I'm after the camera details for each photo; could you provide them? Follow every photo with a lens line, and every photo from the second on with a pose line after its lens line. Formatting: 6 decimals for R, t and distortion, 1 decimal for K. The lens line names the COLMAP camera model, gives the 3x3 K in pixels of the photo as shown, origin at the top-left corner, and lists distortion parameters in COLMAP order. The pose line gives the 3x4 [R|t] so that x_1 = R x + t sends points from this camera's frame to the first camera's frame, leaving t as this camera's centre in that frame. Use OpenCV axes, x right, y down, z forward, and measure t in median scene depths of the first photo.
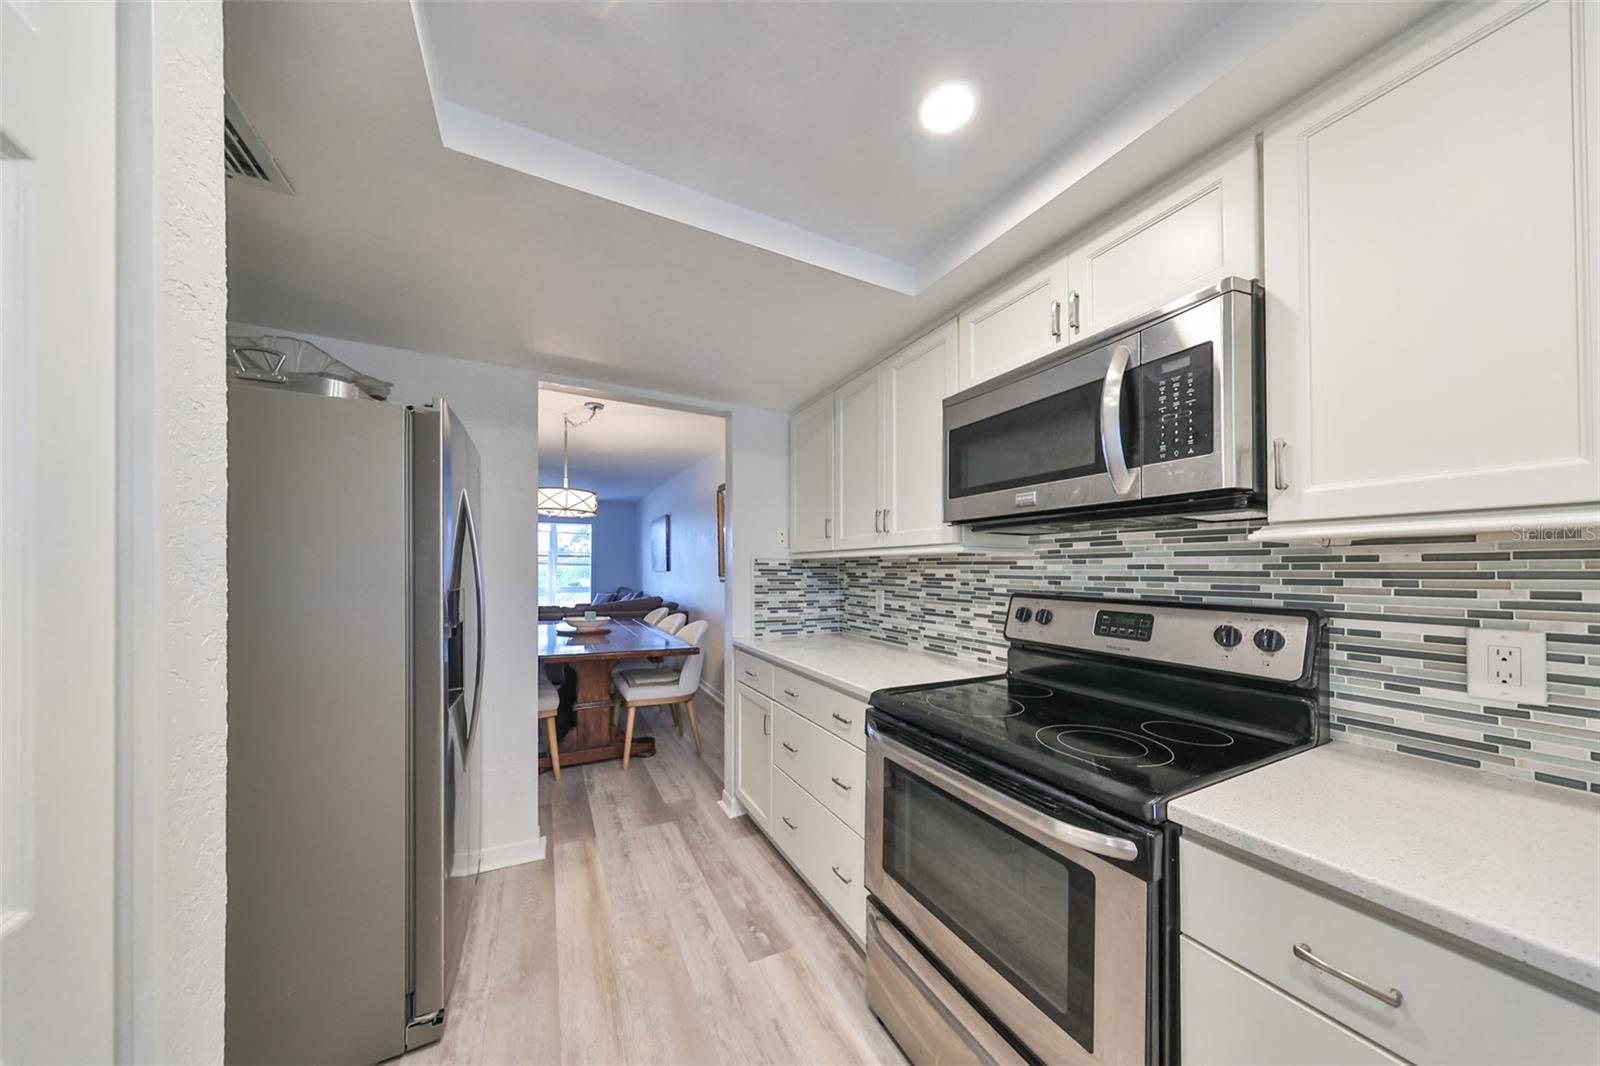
lens RADIAL K [[490.7, 0, 792.0], [0, 490.7, 566.6], [0, 0, 1]] dist [0.008082, -0.000067]
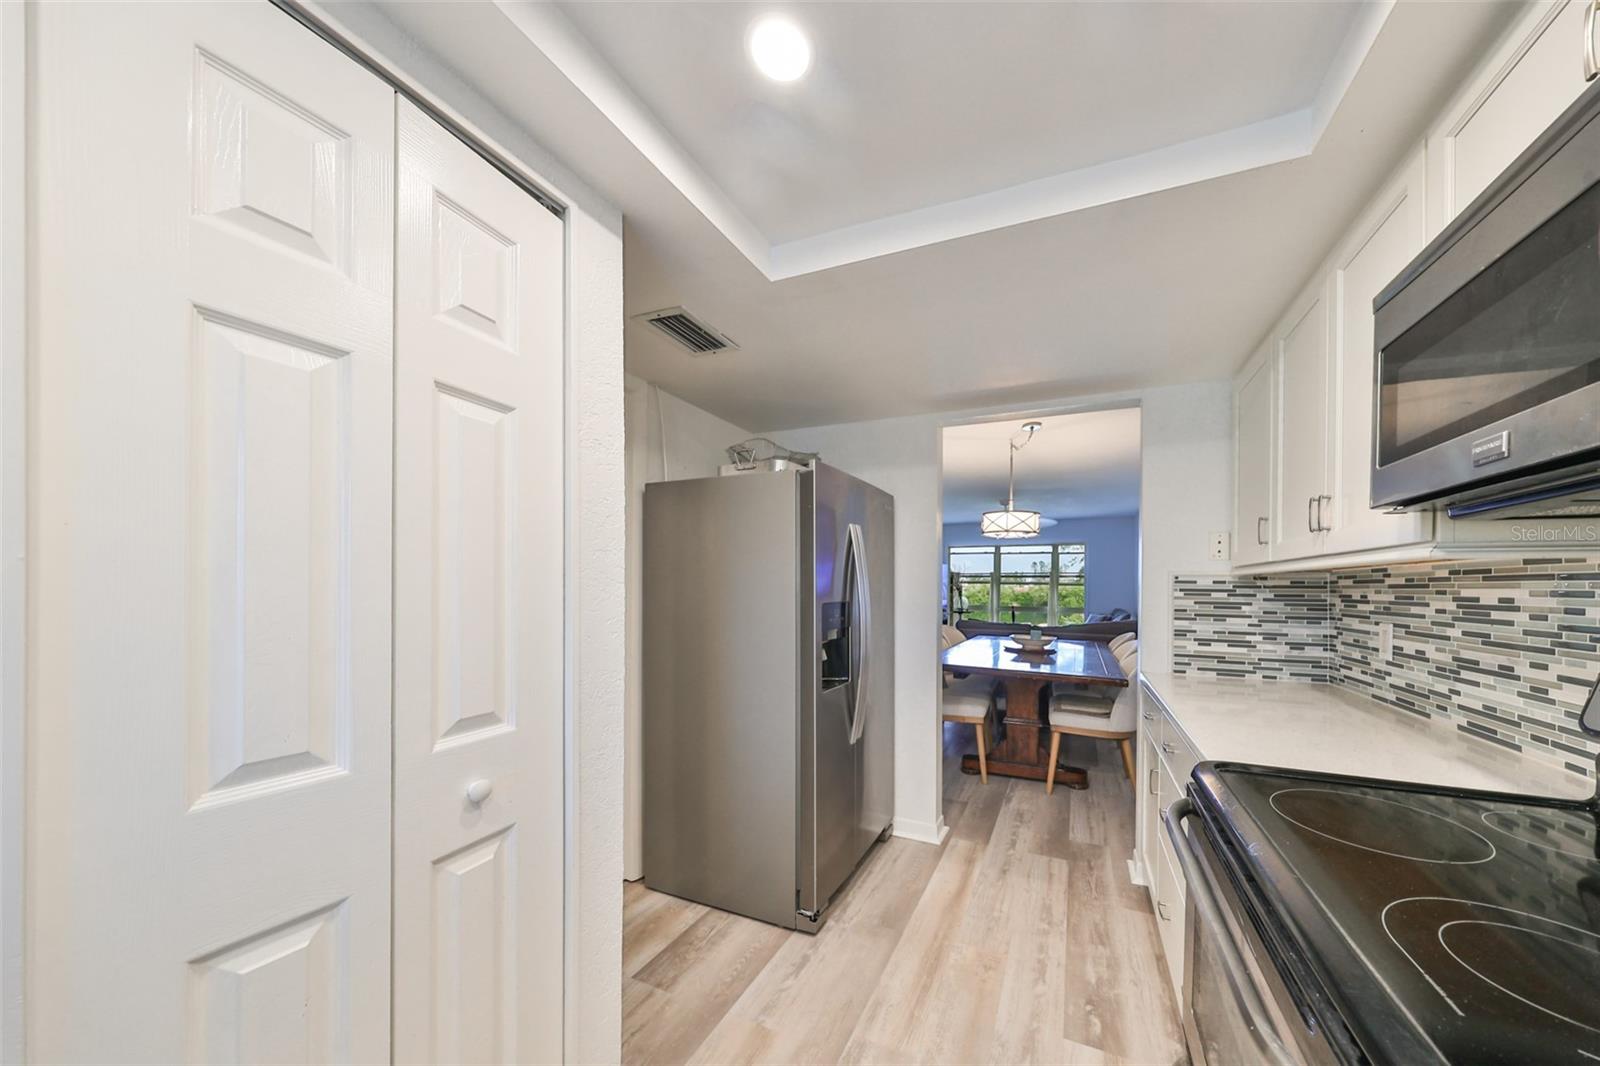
lens RADIAL K [[509.5, 0, 889.0], [0, 509.5, 592.4], [0, 0, 1]] dist [0.000178, 0.000035]
pose [[0.687390, 0.007949, -0.726245, 0.217286], [0.000159, 0.999938, 0.011095, 0.001910], [0.726289, -0.007742, 0.687346, 0.098797]]
